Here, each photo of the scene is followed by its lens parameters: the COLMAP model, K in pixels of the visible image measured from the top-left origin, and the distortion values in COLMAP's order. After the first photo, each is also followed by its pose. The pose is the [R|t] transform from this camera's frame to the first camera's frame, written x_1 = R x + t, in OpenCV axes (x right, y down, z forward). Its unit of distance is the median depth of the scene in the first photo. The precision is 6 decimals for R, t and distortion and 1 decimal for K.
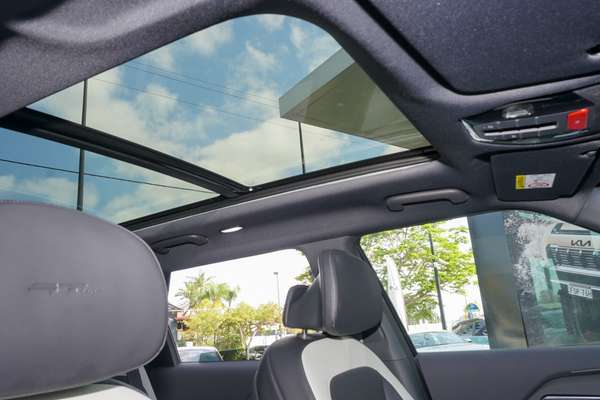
lens RADIAL K [[486.7, 0, 297.8], [0, 486.7, 197.7], [0, 0, 1]] dist [-0.048910, 0.006038]
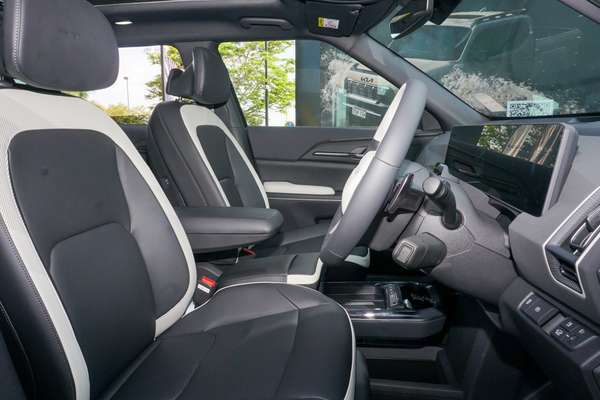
lens RADIAL K [[410.7, 0, 300.0], [0, 410.7, 203.5], [0, 0, 1]] dist [-0.034872, 0.006880]
pose [[0.931157, 0.026097, 0.363685, -0.032280], [-0.172196, 0.910671, 0.375535, 0.006517], [-0.321397, -0.412307, 0.852471, -0.132075]]
